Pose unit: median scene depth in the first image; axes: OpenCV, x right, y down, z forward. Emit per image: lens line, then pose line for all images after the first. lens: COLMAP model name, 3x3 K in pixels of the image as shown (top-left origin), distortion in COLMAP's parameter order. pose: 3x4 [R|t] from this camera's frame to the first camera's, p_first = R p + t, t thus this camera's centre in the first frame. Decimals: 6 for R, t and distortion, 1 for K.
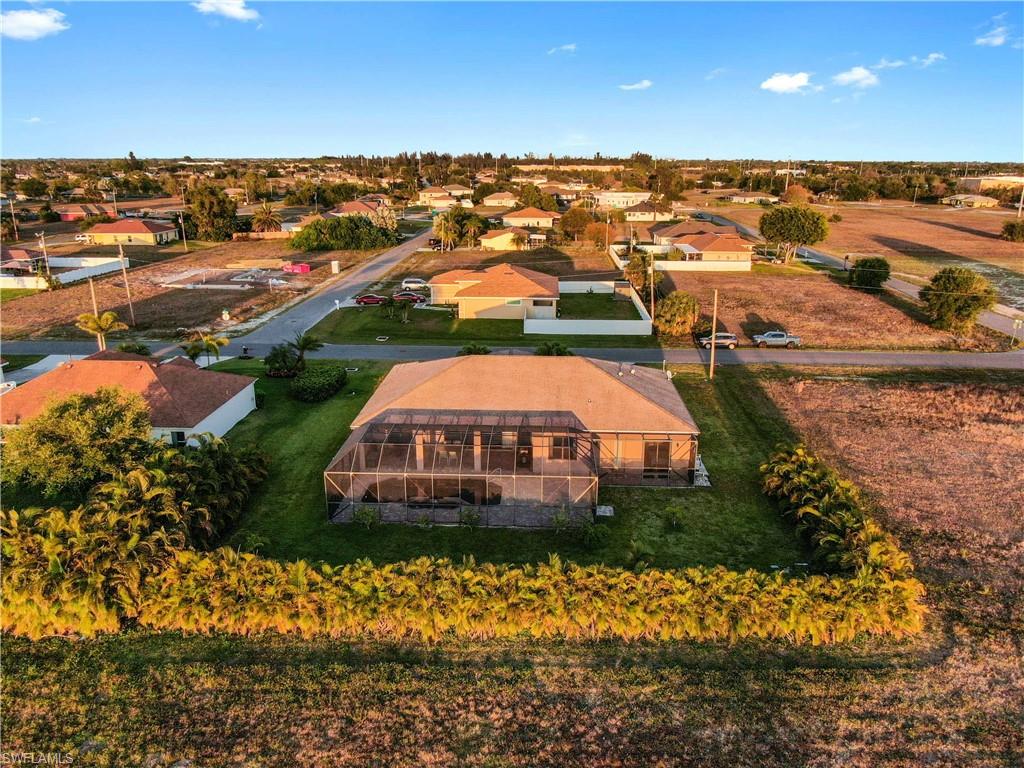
lens RADIAL K [[720.3, 0, 512.0], [0, 720.3, 384.7], [0, 0, 1]] dist [-0.017287, 0.015788]
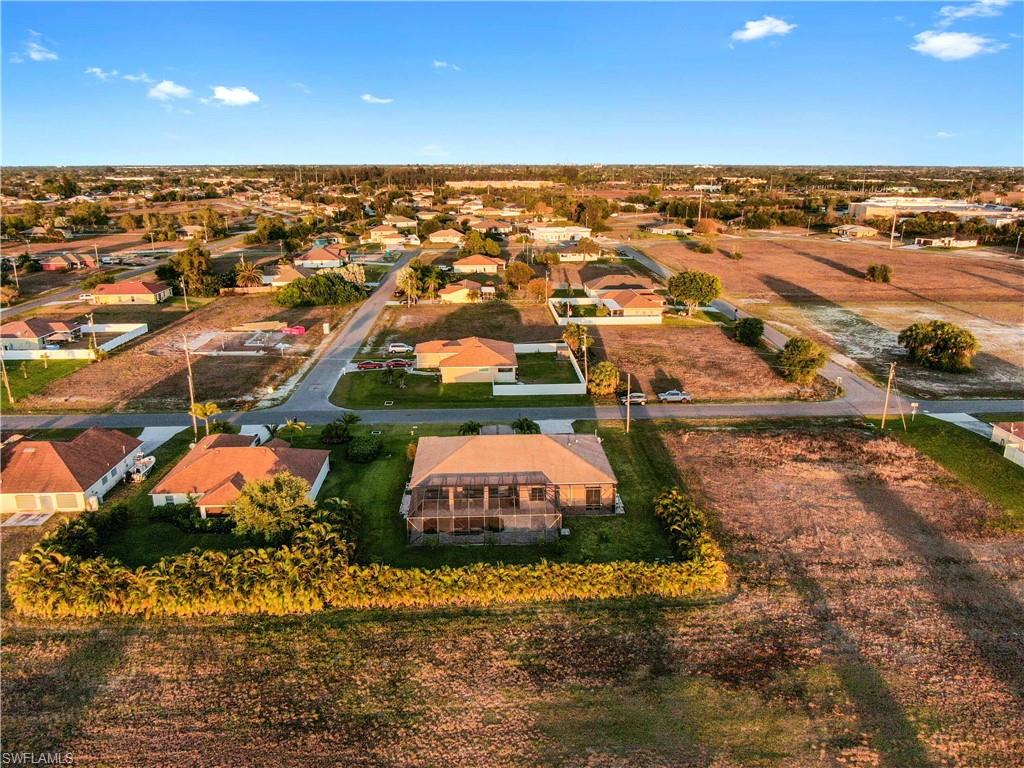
lens RADIAL K [[720.3, 0, 510.1], [0, 720.3, 384.2], [0, 0, 1]] dist [-0.017287, 0.015788]
pose [[0.995659, -0.028497, 0.088601, -0.108406], [0.028753, 0.999585, -0.001618, -0.134230], [-0.088519, 0.004158, 0.996066, -0.533984]]
